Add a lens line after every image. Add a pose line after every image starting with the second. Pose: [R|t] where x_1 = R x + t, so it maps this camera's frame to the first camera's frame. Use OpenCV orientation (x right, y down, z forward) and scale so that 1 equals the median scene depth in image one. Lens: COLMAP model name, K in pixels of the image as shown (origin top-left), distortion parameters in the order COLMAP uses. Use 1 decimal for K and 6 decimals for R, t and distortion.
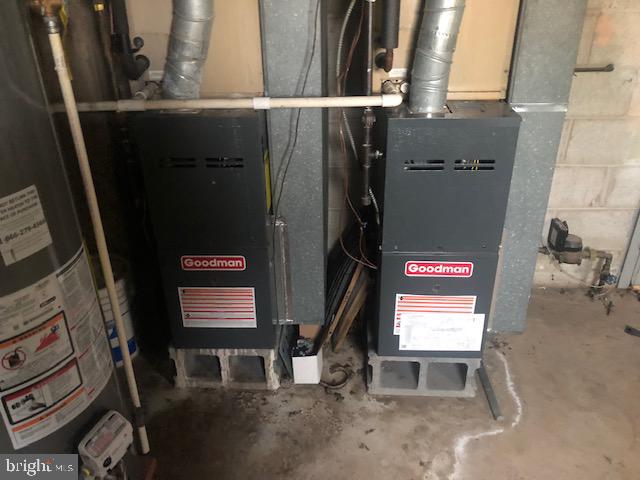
lens RADIAL K [[525.2, 0, 319.5], [0, 525.2, 237.7], [0, 0, 1]] dist [0.051208, -0.013169]
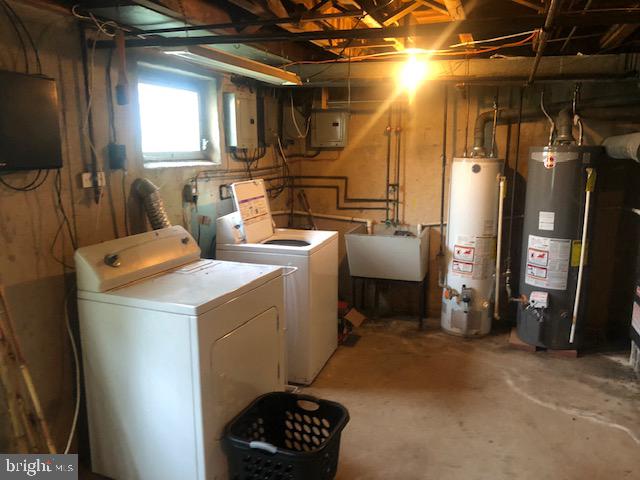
lens RADIAL K [[525.2, 0, 323.4], [0, 525.2, 243.2], [0, 0, 1]] dist [0.051208, -0.013169]
pose [[-0.286818, 0.186377, -0.939680, 2.884870], [-0.444599, 0.842961, 0.302899, -0.271863], [0.848568, 0.504658, -0.158913, 0.273966]]
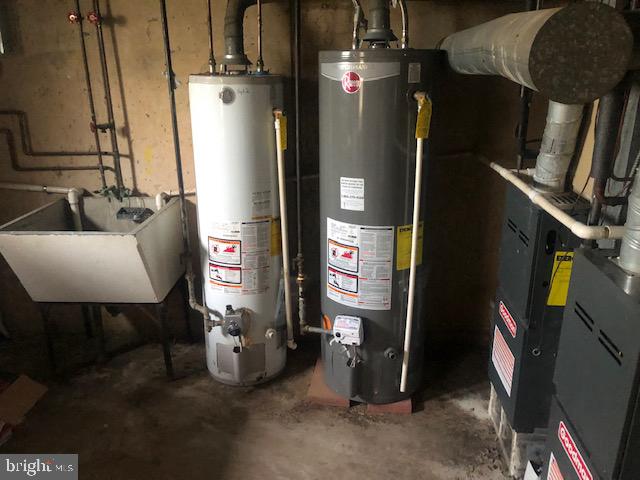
lens RADIAL K [[525.2, 0, 317.7], [0, 525.2, 236.8], [0, 0, 1]] dist [0.051208, -0.013169]
pose [[-0.029552, 0.336702, -0.941147, 1.181848], [-0.454642, 0.833999, 0.312645, -0.383795], [0.890184, 0.437125, 0.128433, 0.572969]]
